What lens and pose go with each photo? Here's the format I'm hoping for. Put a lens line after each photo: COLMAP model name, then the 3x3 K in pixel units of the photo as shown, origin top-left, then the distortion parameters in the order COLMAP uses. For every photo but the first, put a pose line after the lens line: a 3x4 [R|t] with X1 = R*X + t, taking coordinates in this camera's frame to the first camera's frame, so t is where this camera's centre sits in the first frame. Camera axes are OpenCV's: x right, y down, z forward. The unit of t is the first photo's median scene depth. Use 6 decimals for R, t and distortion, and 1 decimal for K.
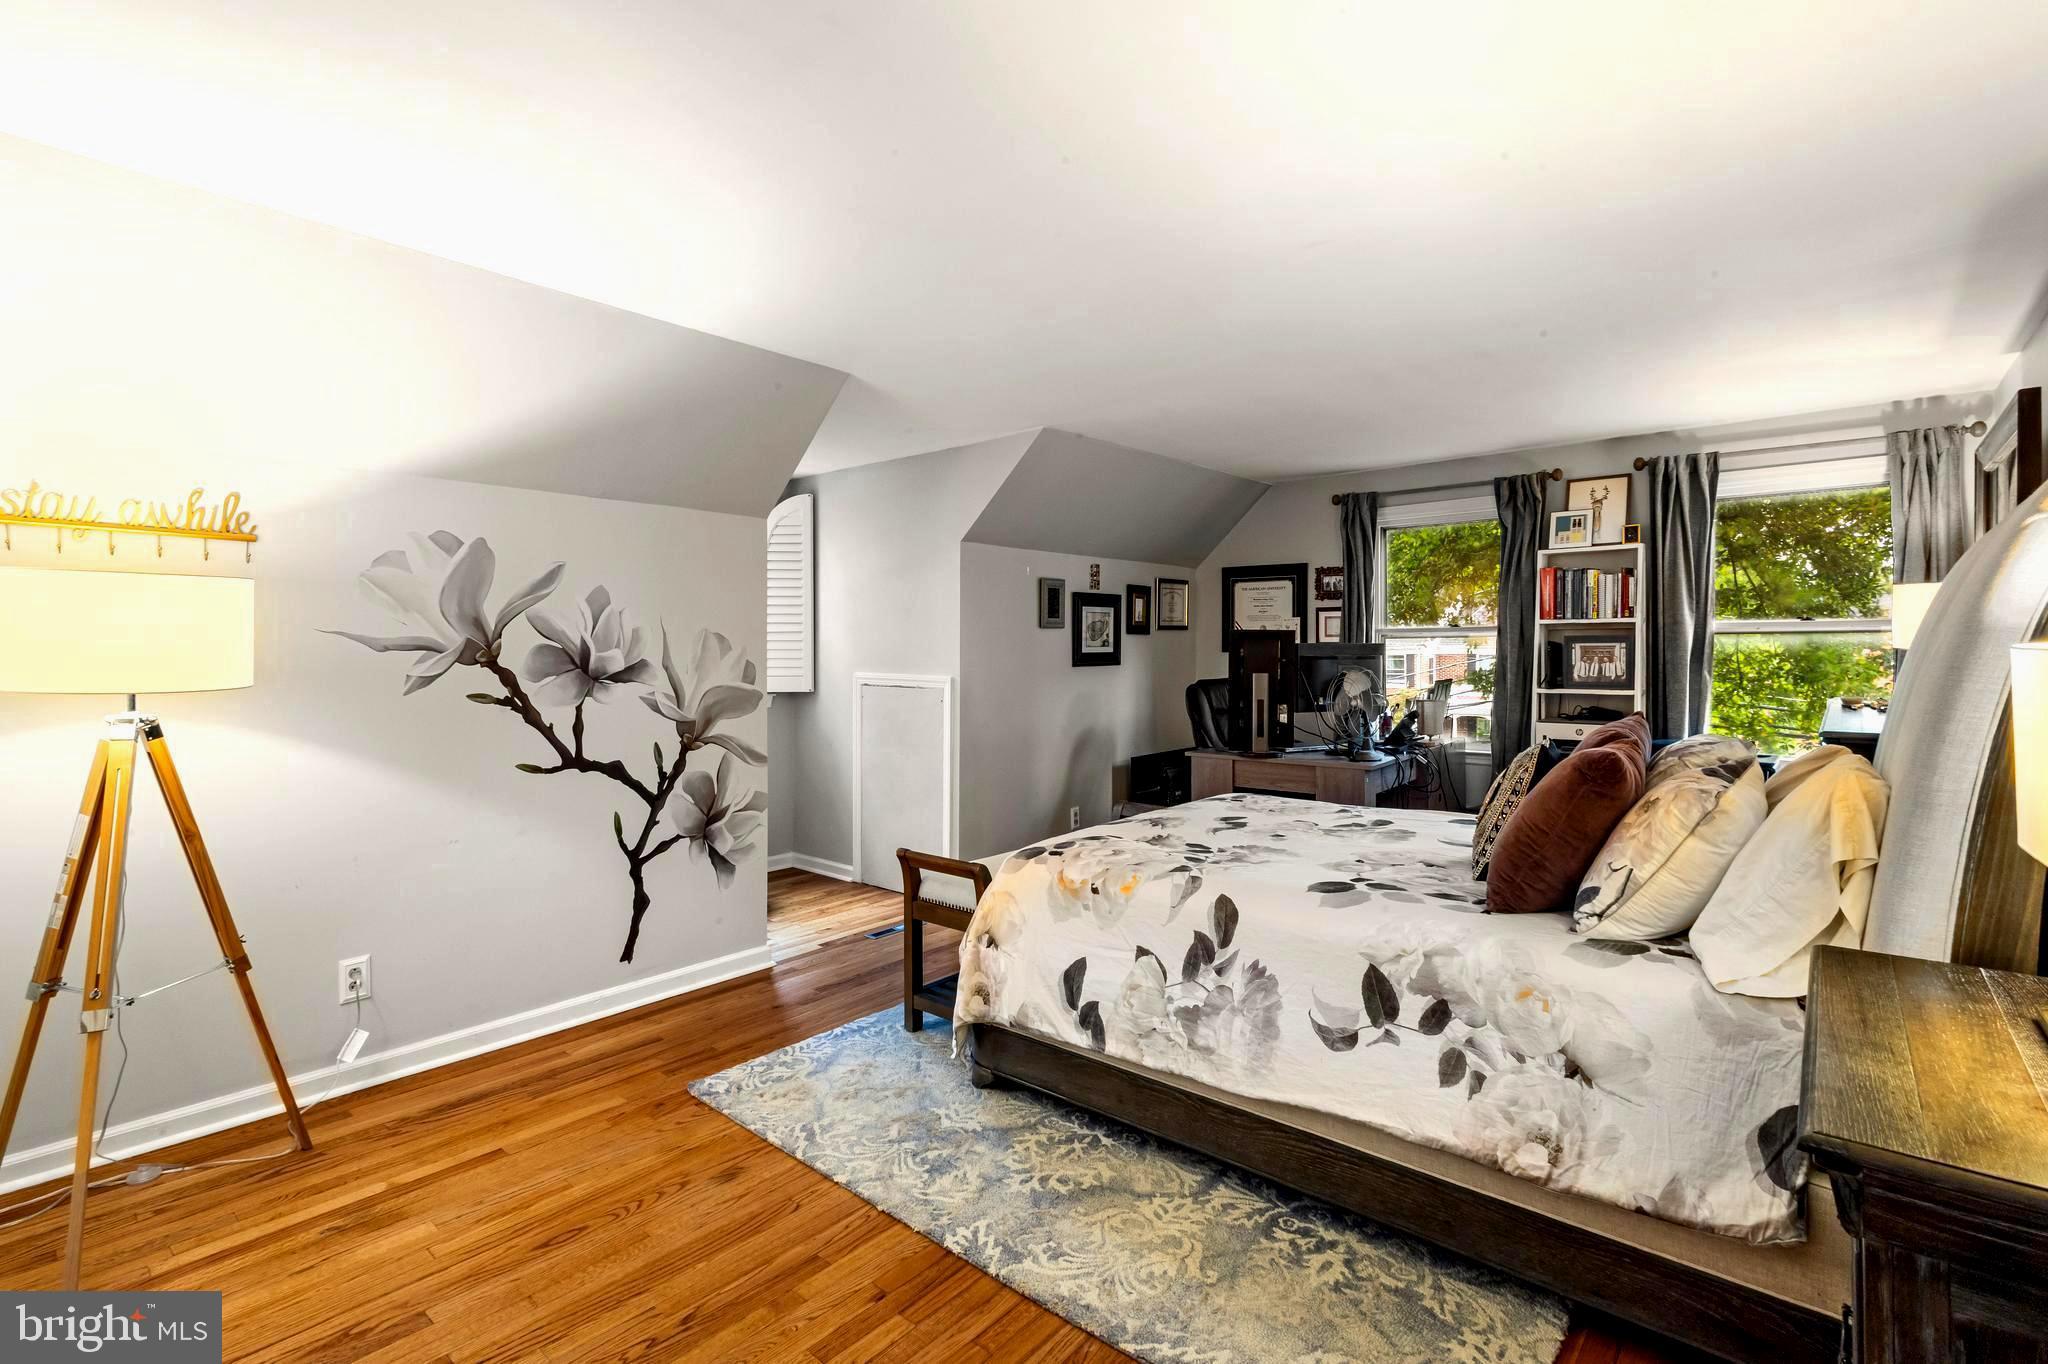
lens RADIAL K [[940.5, 0, 1031.9], [0, 940.5, 646.8], [0, 0, 1]] dist [0.004786, 0.000291]
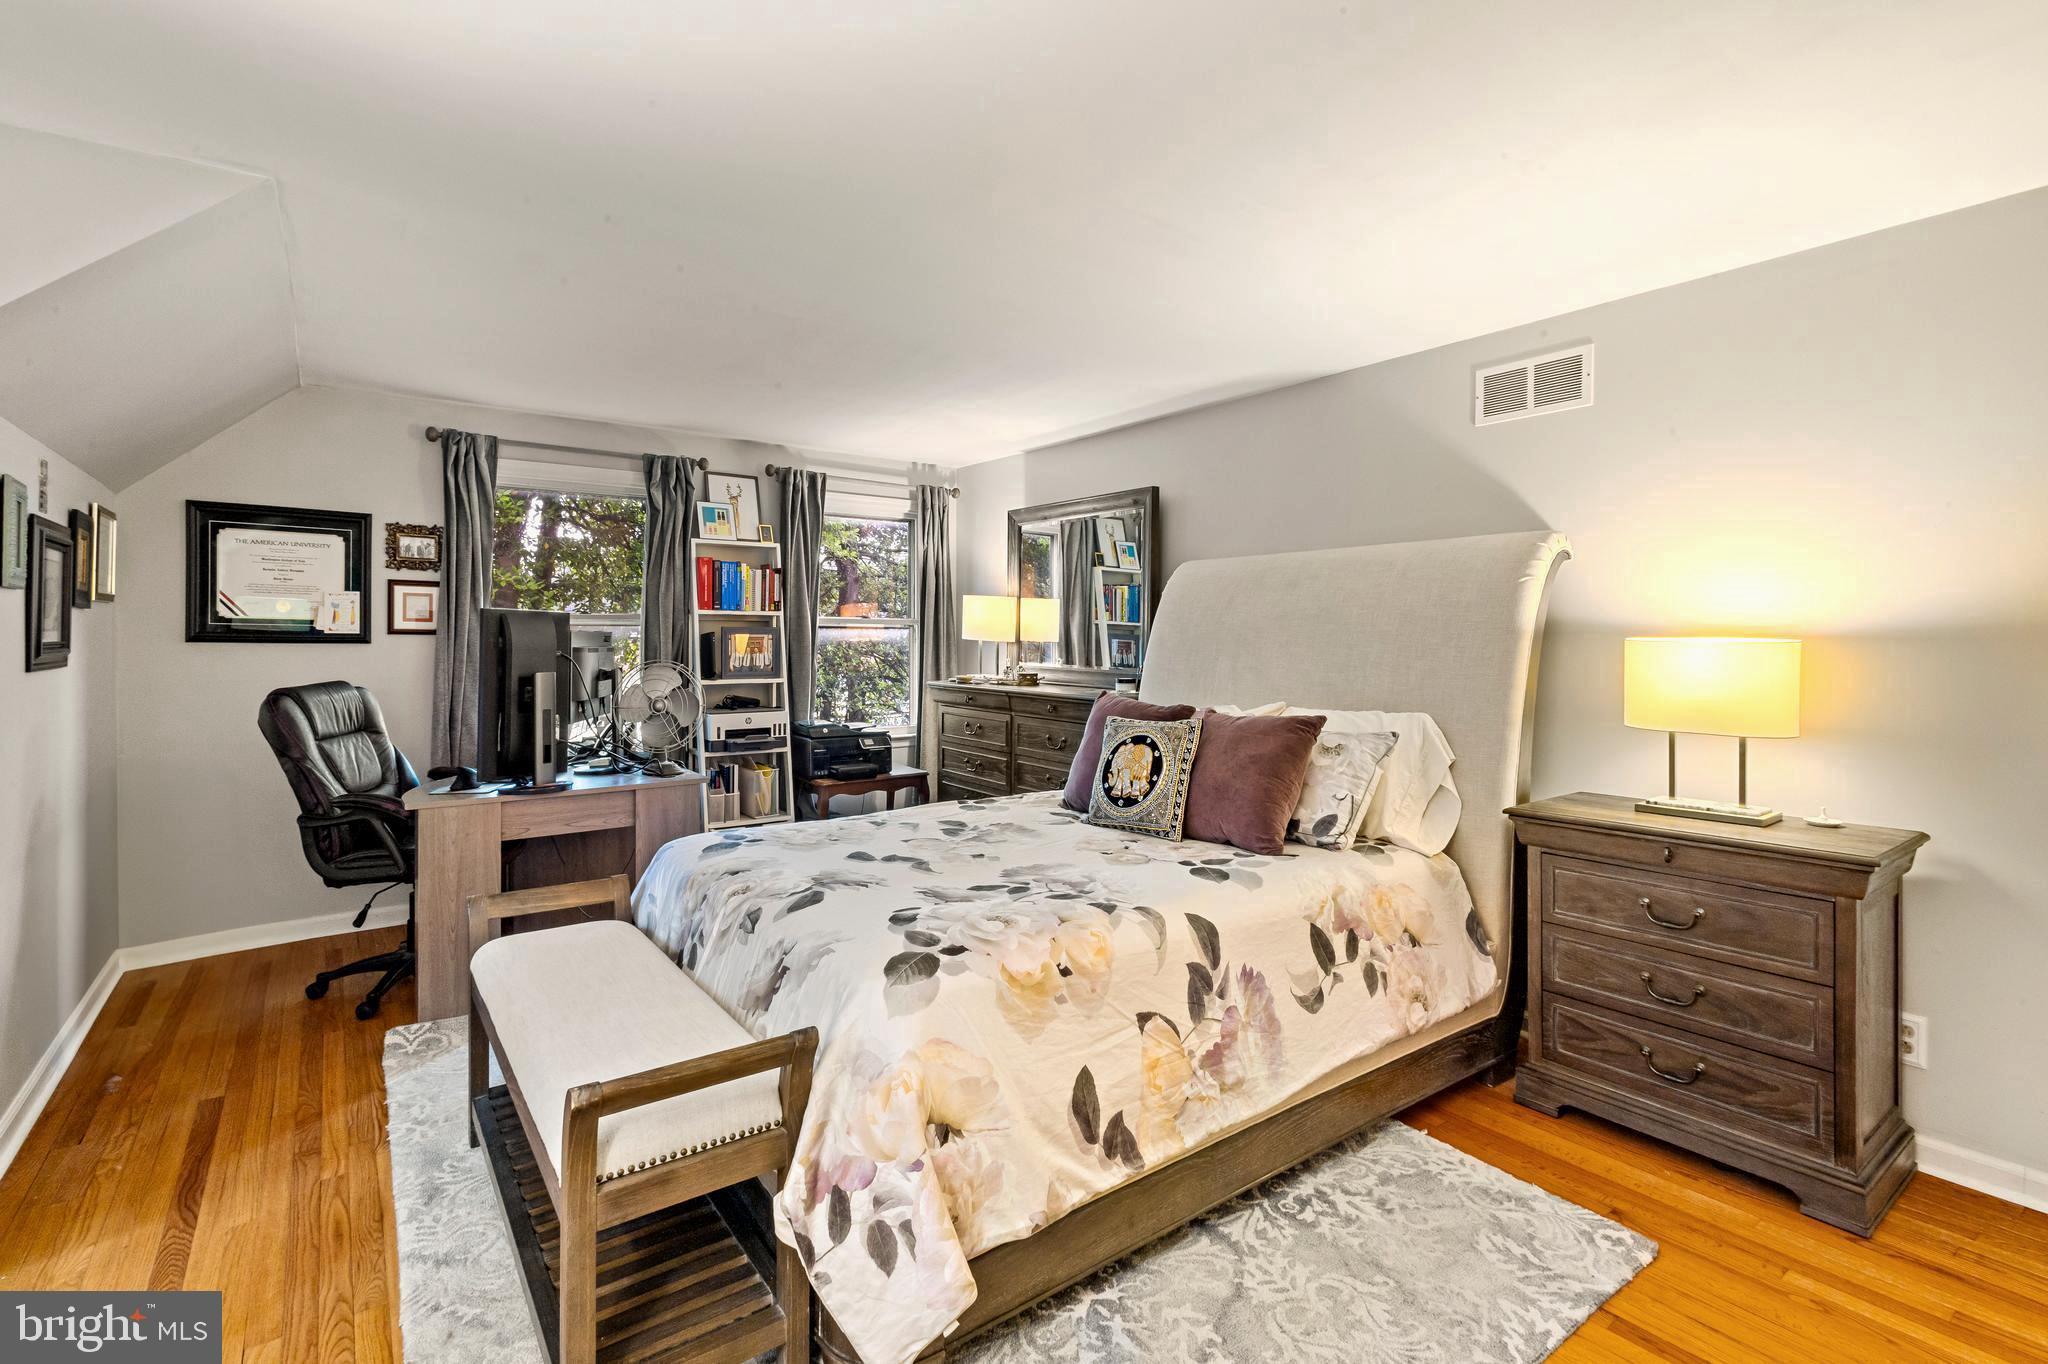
lens RADIAL K [[940.5, 0, 1020.0], [0, 940.5, 642.0], [0, 0, 1]] dist [0.004786, 0.000291]
pose [[0.230763, 0.001813, 0.973008, -0.674196], [-0.006653, 0.999978, -0.000285, 0.005810], [-0.972987, -0.006408, 0.230770, 0.906937]]
